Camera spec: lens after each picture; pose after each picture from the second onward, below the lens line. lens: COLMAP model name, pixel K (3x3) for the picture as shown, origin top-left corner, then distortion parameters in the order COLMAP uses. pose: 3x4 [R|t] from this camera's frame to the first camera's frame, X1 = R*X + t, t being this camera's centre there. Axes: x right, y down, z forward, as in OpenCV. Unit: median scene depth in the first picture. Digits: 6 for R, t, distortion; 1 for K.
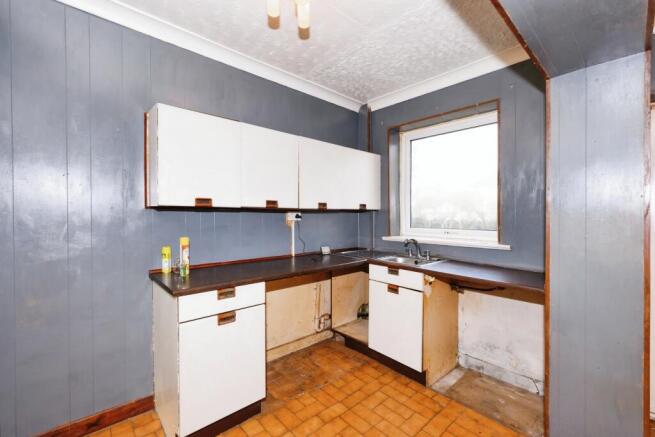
lens RADIAL K [[281.6, 0, 327.0], [0, 281.6, 220.6], [0, 0, 1]] dist [-0.003782, -0.000471]
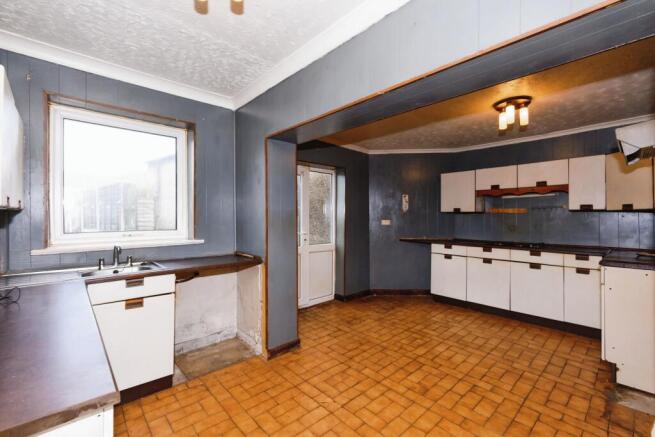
lens RADIAL K [[281.6, 0, 326.8], [0, 281.6, 214.7], [0, 0, 1]] dist [-0.003782, -0.000471]
pose [[-0.009236, 0.000028, 0.999957, -0.646998], [0.022074, 0.999756, 0.000176, -0.014946], [-0.999714, 0.022075, -0.009235, 0.431424]]
